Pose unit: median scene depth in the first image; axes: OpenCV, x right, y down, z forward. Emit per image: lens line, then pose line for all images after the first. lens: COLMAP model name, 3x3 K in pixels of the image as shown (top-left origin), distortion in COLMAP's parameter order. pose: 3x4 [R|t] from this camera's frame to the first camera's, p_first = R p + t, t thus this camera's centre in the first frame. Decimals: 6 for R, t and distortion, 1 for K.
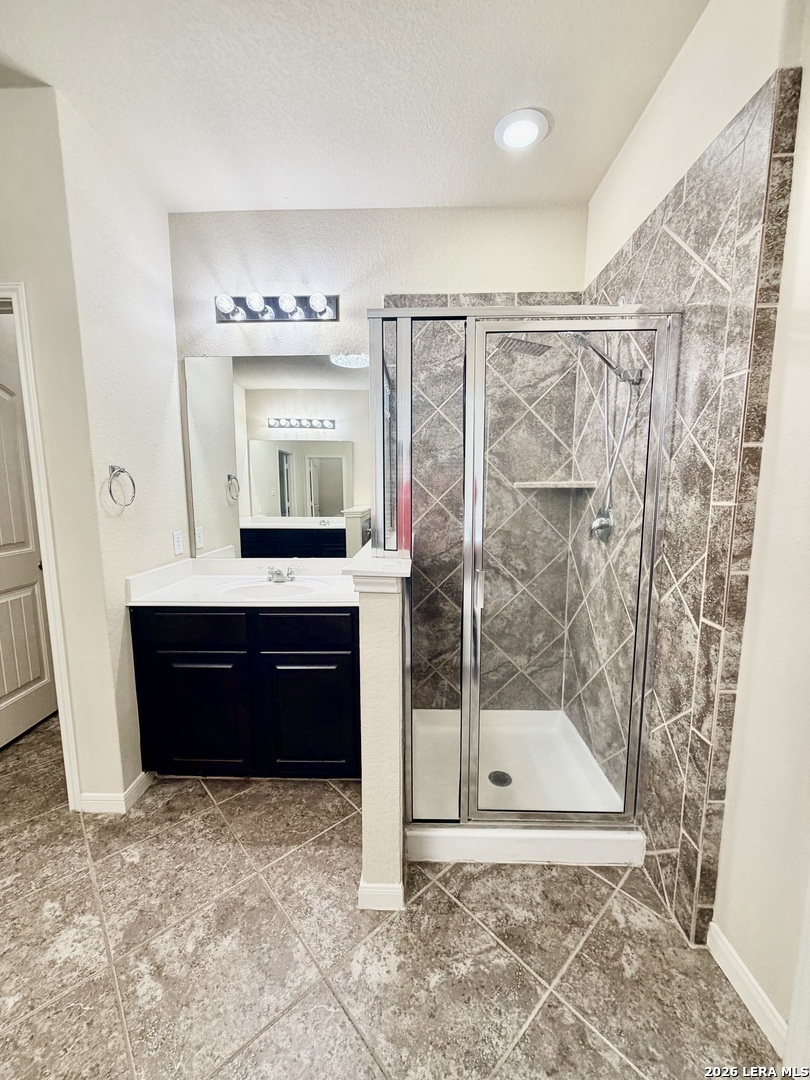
lens RADIAL K [[428.1, 0, 405.1], [0, 428.1, 542.9], [0, 0, 1]] dist [-0.001438, -0.000664]
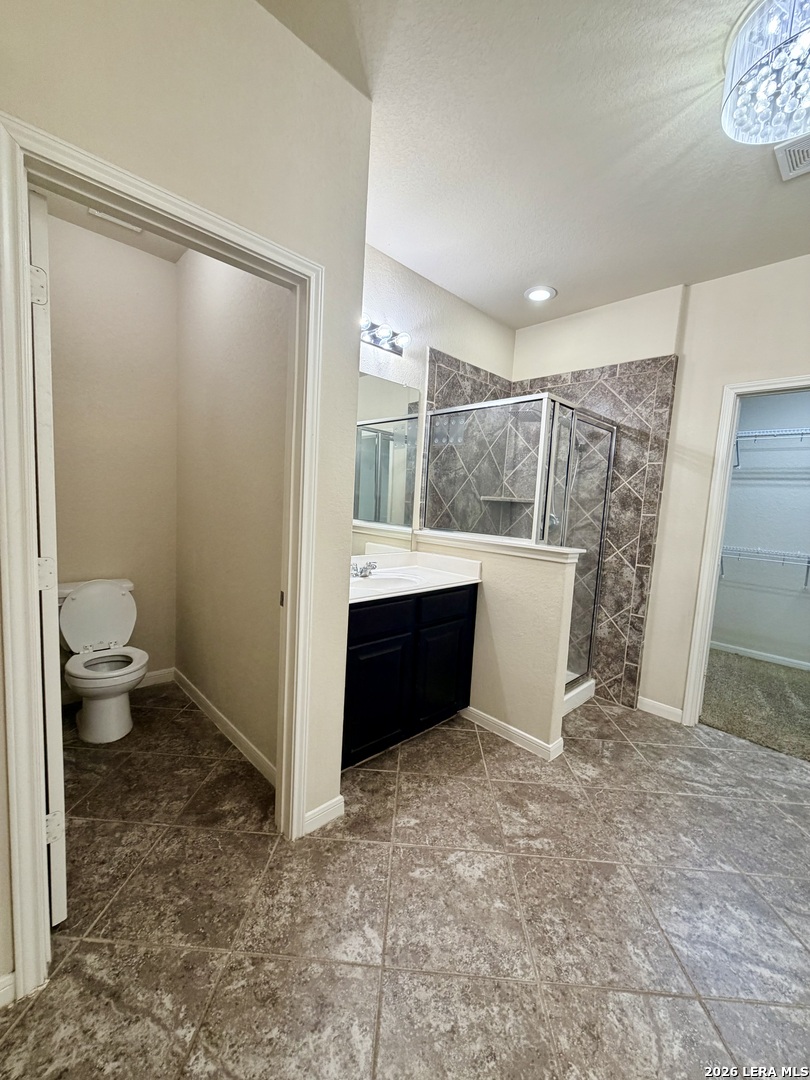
lens RADIAL K [[428.1, 0, 403.5], [0, 428.1, 543.6], [0, 0, 1]] dist [-0.001438, -0.000664]
pose [[0.700382, -0.031933, 0.713054, -1.680276], [0.034372, 0.999349, 0.010993, -0.003904], [-0.712940, 0.016810, 0.701023, 0.257311]]
